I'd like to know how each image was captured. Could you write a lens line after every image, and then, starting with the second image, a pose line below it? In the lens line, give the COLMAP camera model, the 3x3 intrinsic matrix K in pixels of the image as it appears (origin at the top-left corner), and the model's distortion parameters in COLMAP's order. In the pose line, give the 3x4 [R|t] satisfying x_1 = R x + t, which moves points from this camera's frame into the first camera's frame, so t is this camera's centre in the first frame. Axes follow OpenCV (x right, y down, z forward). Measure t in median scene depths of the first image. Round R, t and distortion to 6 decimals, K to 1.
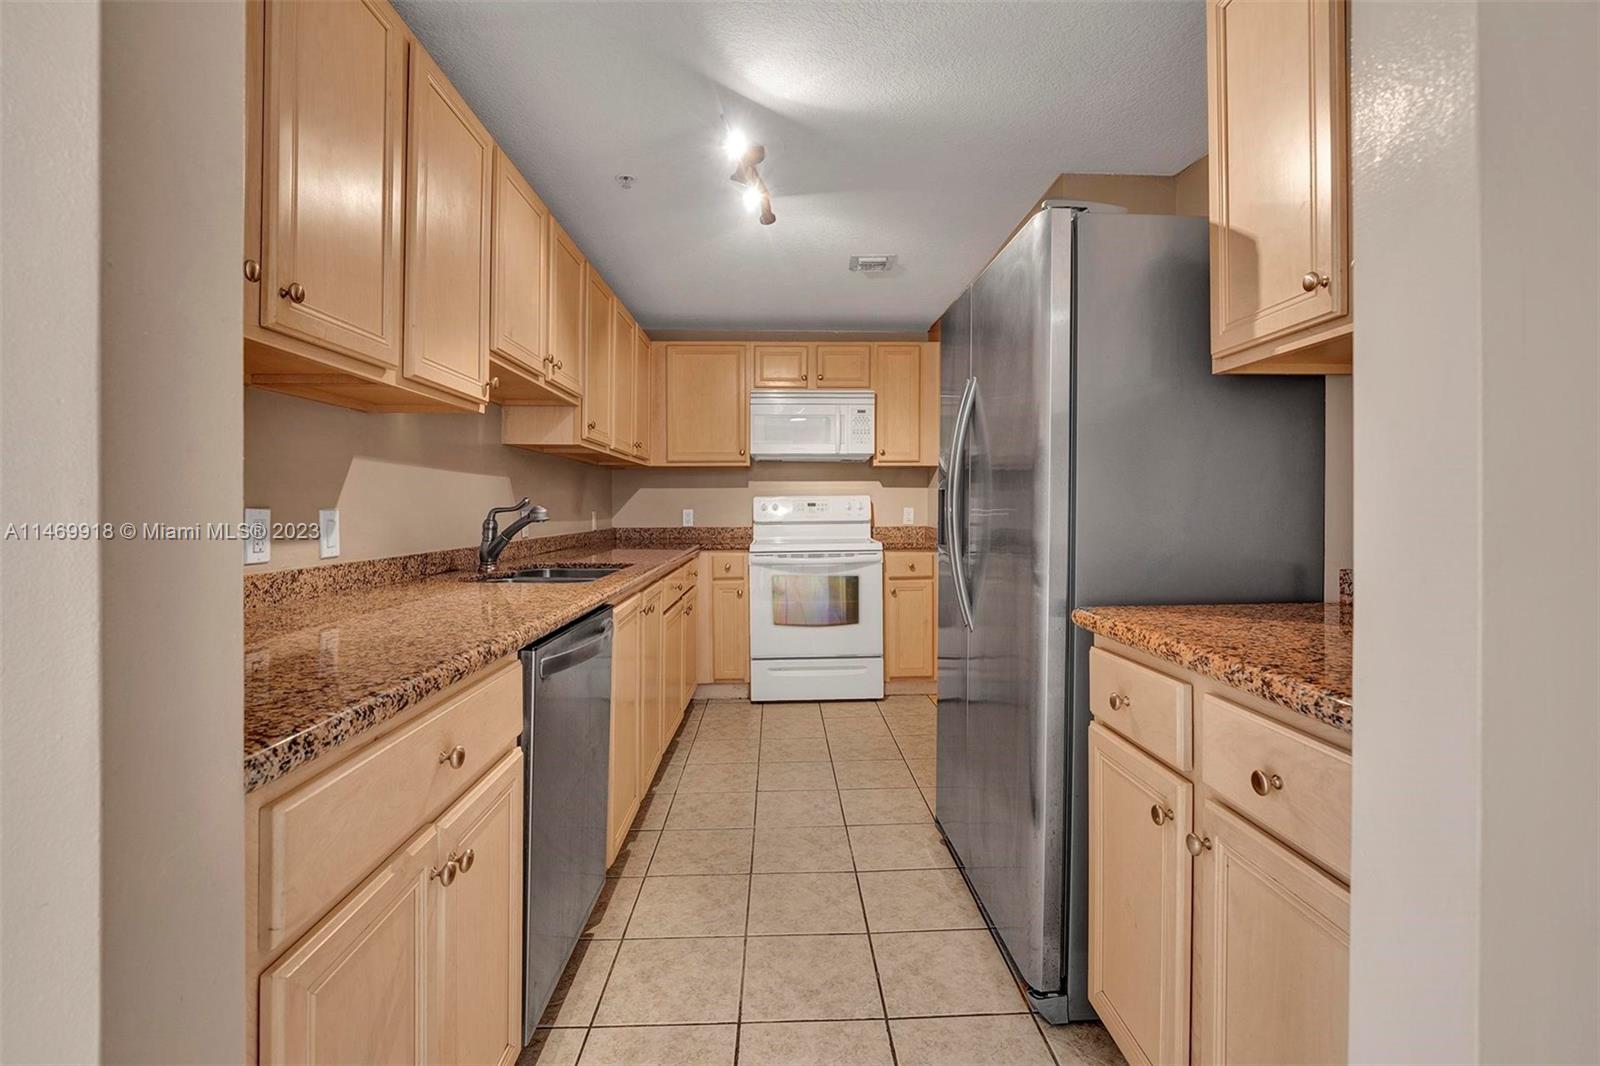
lens RADIAL K [[716.3, 0, 773.2], [0, 716.3, 489.7], [0, 0, 1]] dist [-0.000355, -0.000142]
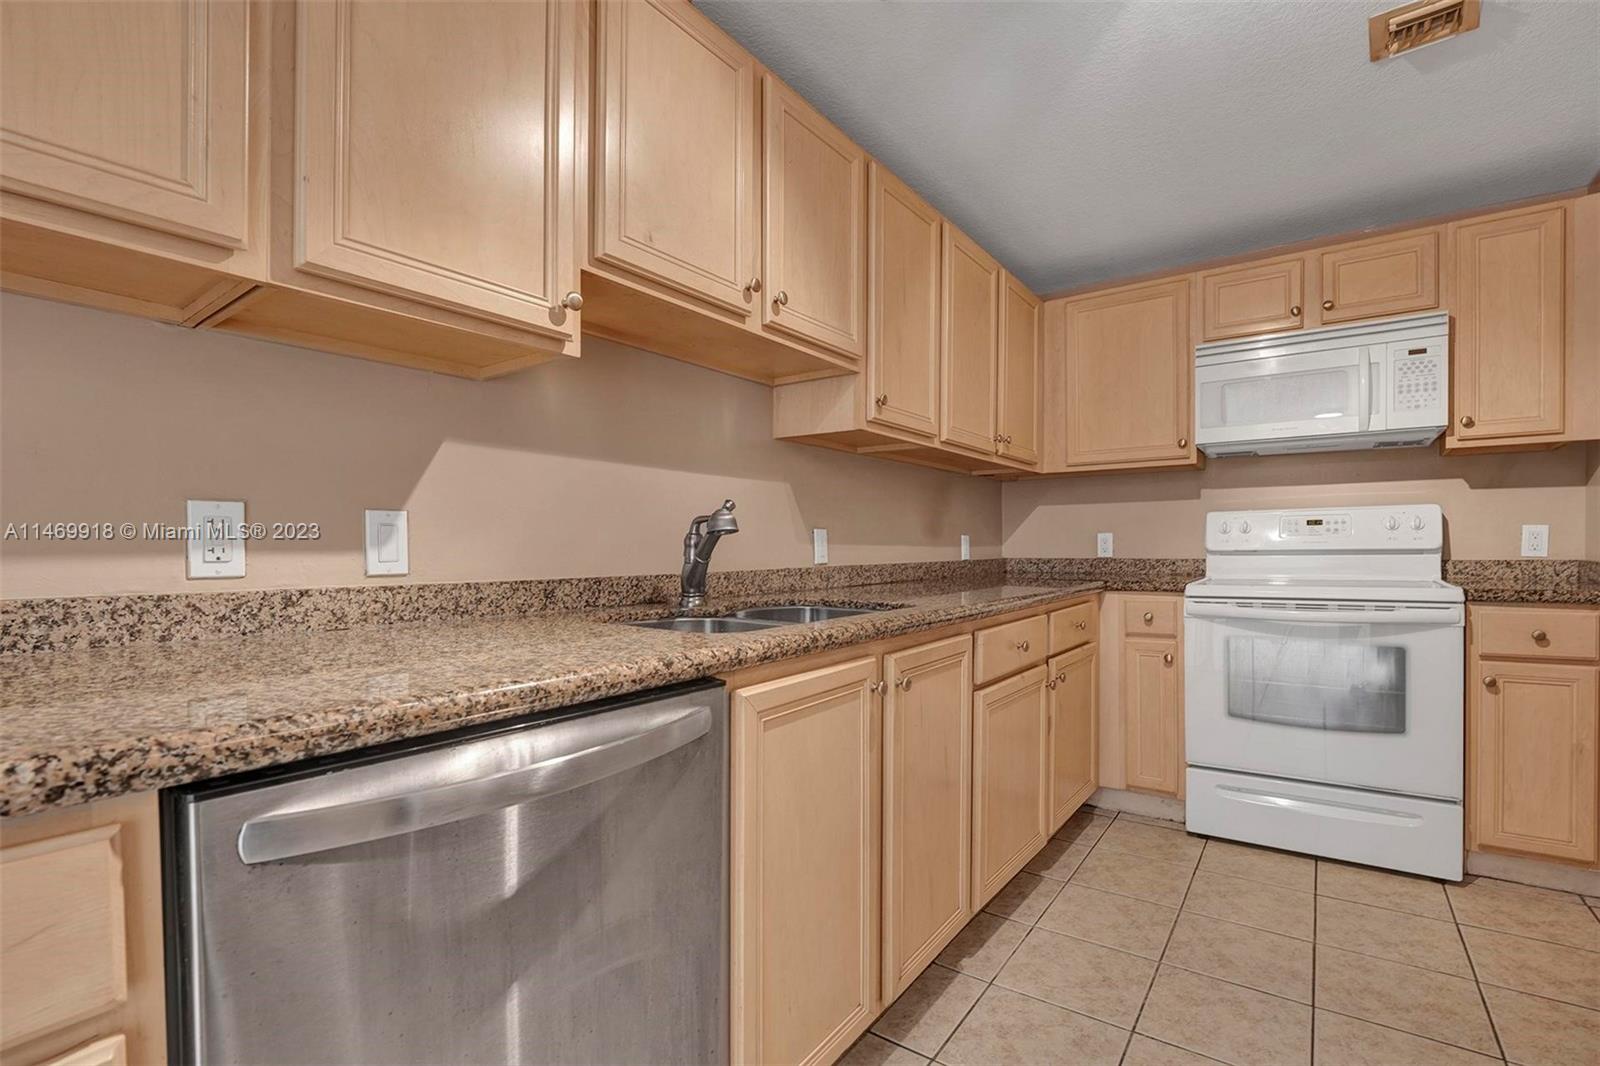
lens RADIAL K [[720.5, 0, 795.8], [0, 720.5, 544.9], [0, 0, 1]] dist [-0.017484, -0.000419]
pose [[0.808780, -0.000449, -0.588111, 0.062361], [0.014997, 0.999690, 0.019861, 0.024657], [0.587919, -0.024883, 0.808537, 0.293804]]
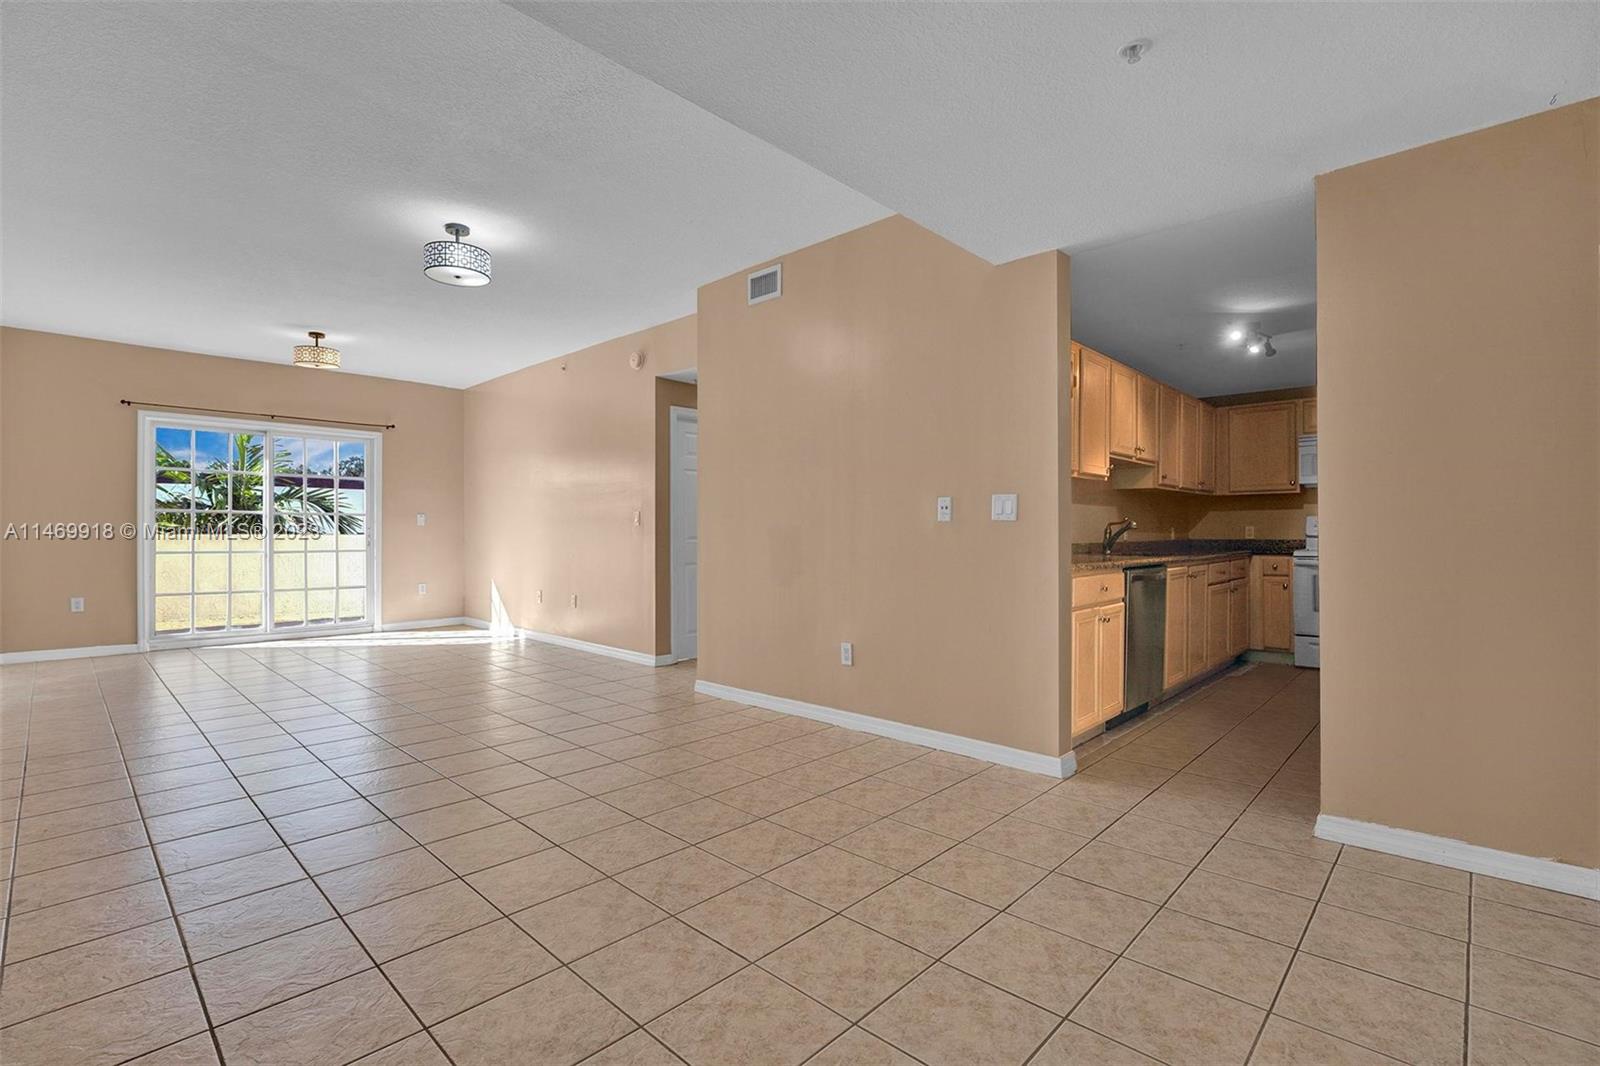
lens RADIAL K [[736.3, 0, 800.0], [0, 736.3, 533.0], [0, 0, 1]] dist [-0.002593, 0.000412]
pose [[0.731306, -0.003110, -0.682042, 0.245615], [0.020083, 0.999654, 0.016975, -0.000190], [0.681754, -0.026112, 0.731116, -0.702466]]
